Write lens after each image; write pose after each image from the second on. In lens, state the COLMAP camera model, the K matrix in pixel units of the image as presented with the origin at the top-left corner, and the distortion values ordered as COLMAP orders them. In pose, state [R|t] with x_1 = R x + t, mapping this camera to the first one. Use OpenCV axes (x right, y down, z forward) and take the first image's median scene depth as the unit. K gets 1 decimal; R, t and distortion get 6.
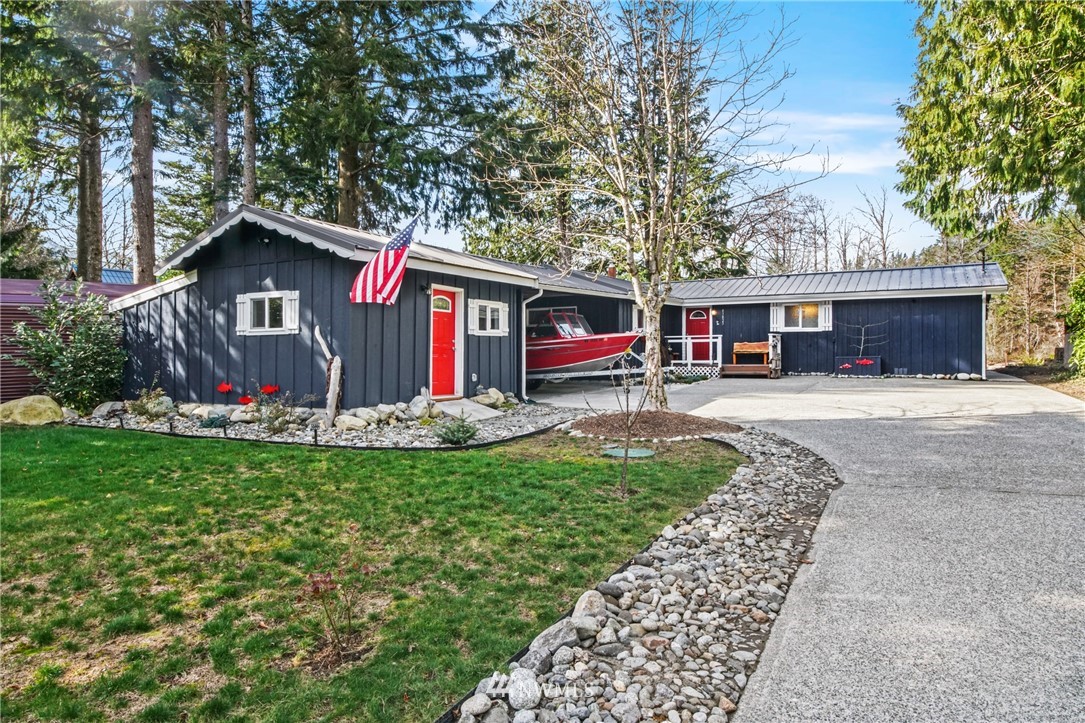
lens RADIAL K [[566.4, 0, 525.4], [0, 566.4, 344.3], [0, 0, 1]] dist [-0.028988, -0.000291]
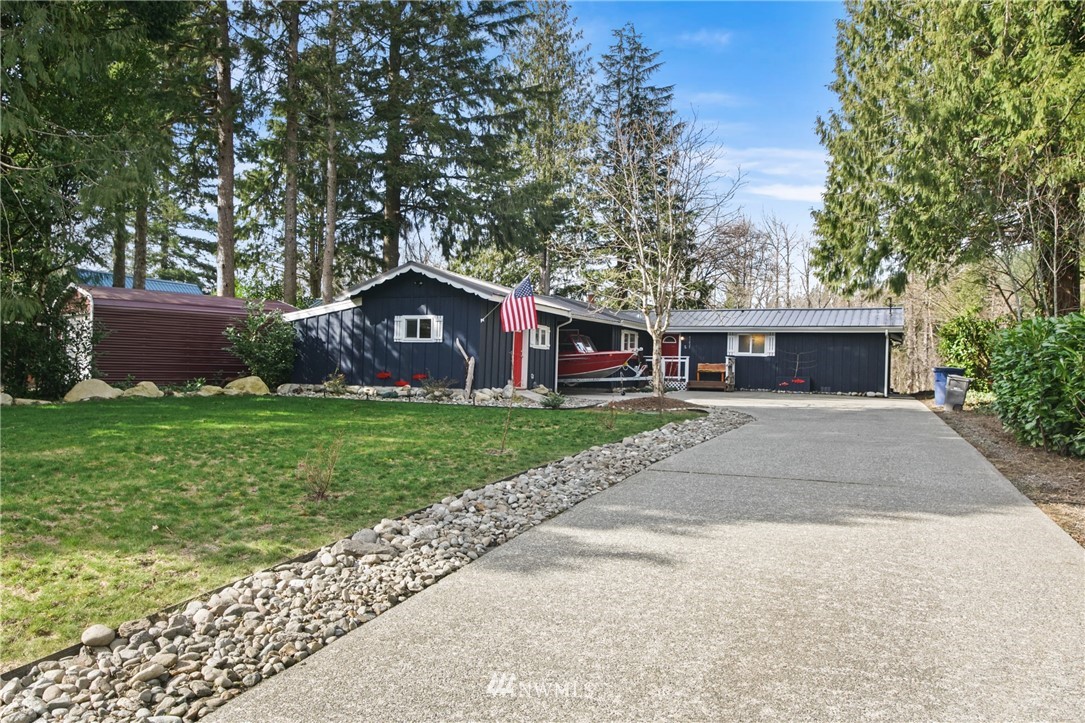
lens RADIAL K [[601.4, 0, 516.4], [0, 601.4, 340.6], [0, 0, 1]] dist [-0.001186, 0.000061]
pose [[0.996676, 0.039056, 0.071491, -0.182357], [-0.036281, 0.998552, -0.039715, 0.021406], [-0.072938, 0.036989, 0.996650, -0.423947]]
